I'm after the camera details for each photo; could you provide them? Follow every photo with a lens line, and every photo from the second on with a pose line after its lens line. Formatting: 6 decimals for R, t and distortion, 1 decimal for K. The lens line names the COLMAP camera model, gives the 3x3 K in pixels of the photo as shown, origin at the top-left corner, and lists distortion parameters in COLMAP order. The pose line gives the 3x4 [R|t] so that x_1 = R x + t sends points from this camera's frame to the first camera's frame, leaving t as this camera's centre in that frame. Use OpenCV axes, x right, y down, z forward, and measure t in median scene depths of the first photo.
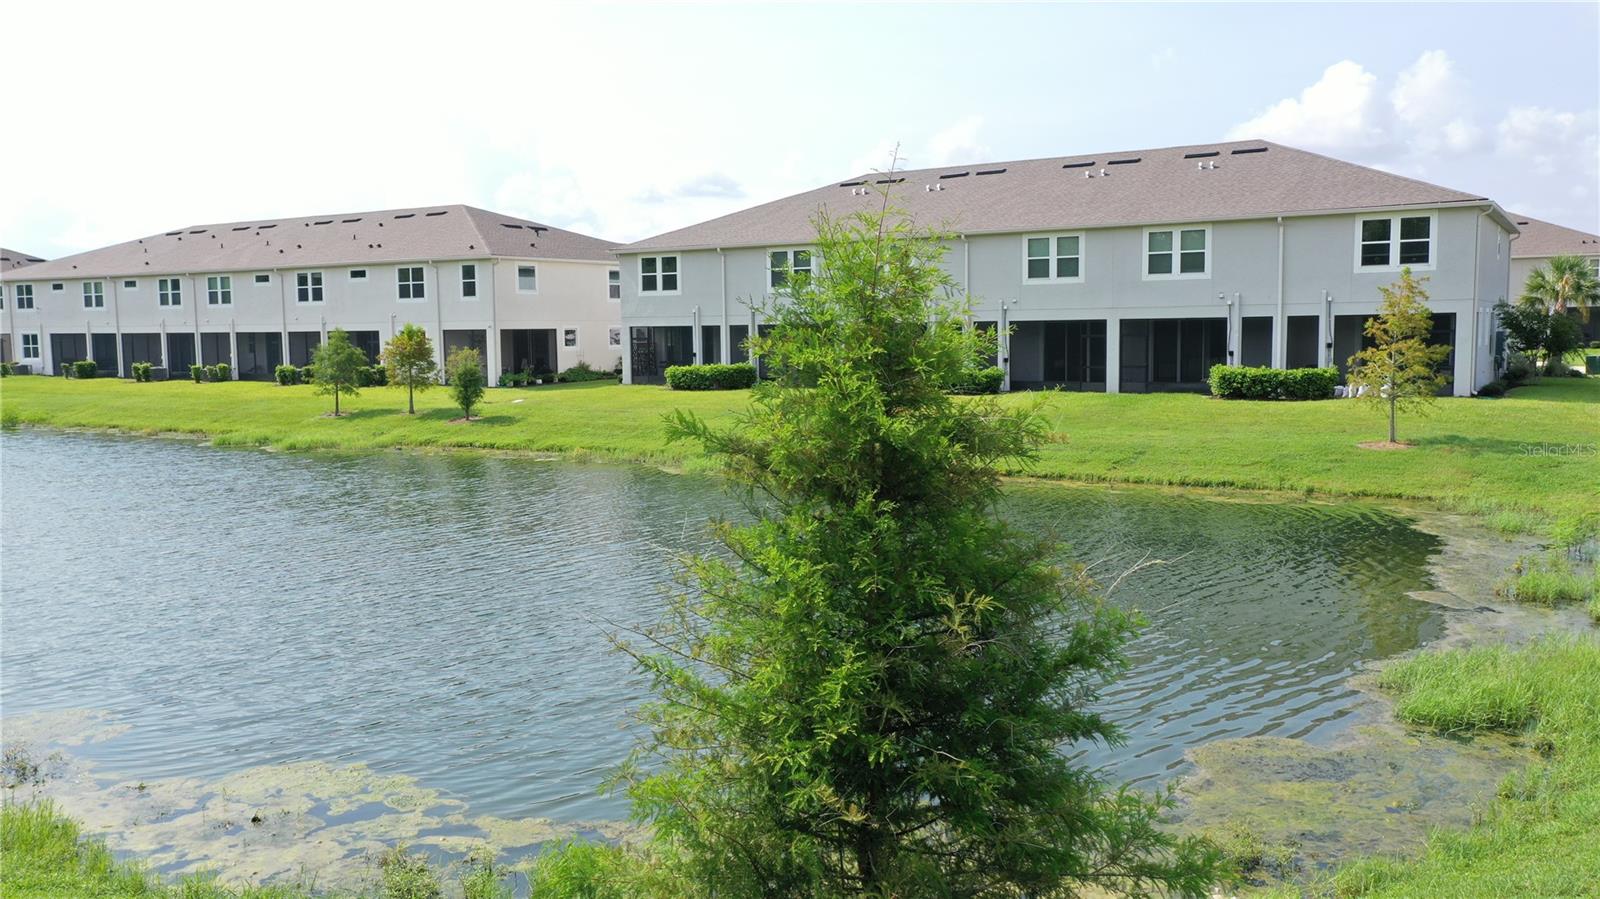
lens RADIAL K [[1313.8, 0, 800.0], [0, 1313.8, 449.5], [0, 0, 1]] dist [0.034431, 0.015089]
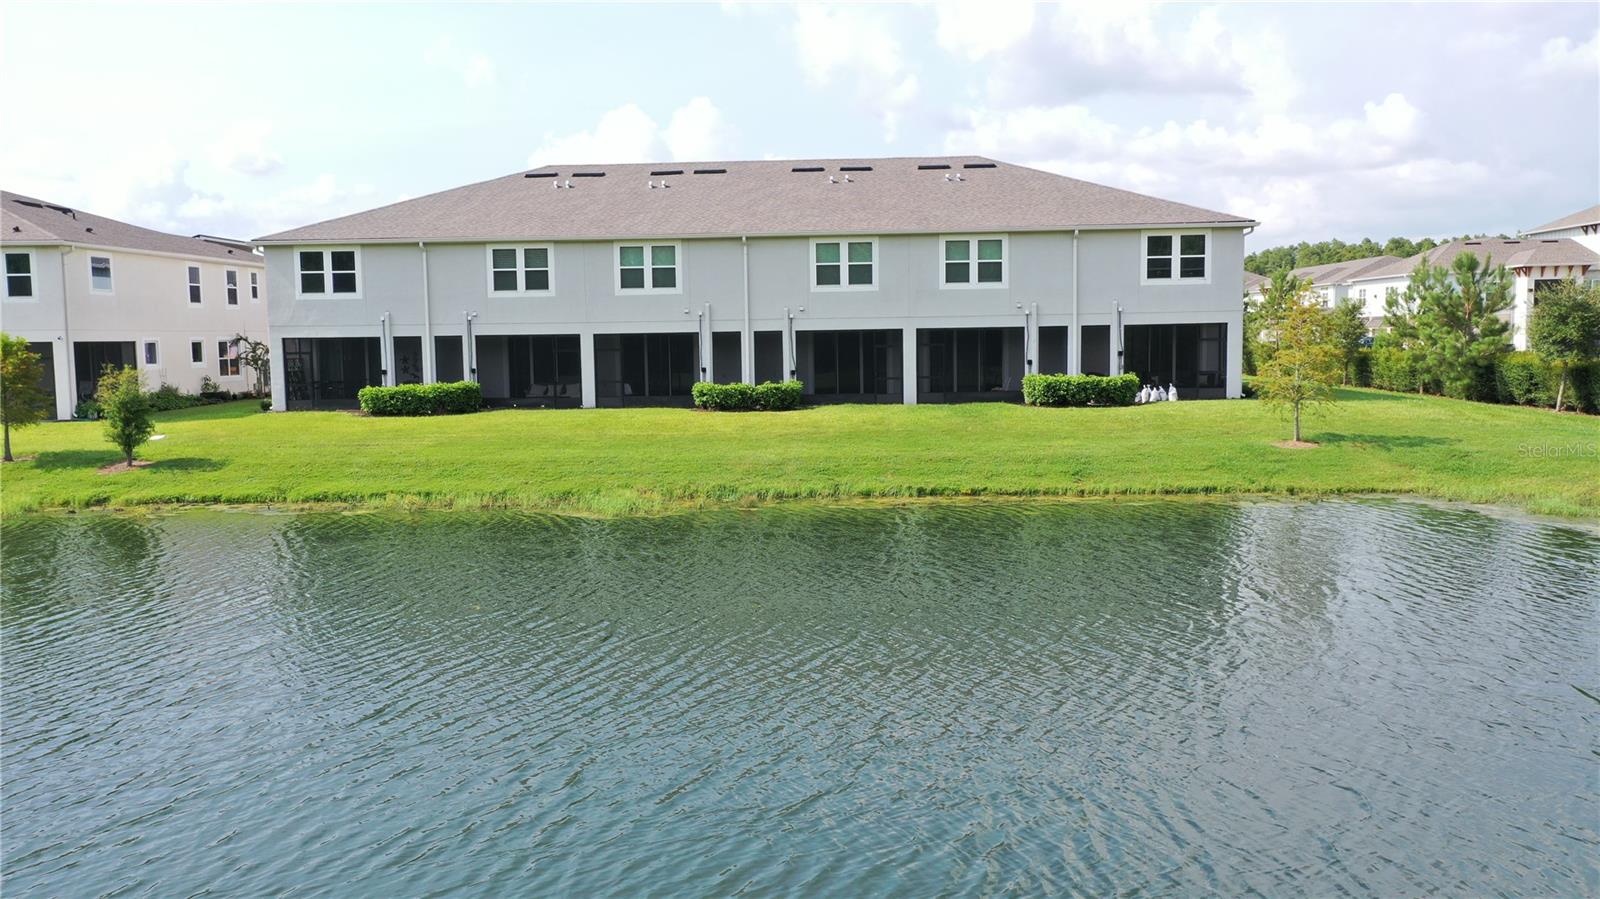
lens RADIAL K [[1313.8, 0, 800.0], [0, 1313.8, 449.5], [0, 0, 1]] dist [0.034431, 0.015089]
pose [[0.871761, -0.043068, 0.488035, -0.298911], [0.049328, 0.998783, 0.000026, -0.013407], [-0.487442, 0.024051, 0.872824, 0.187790]]
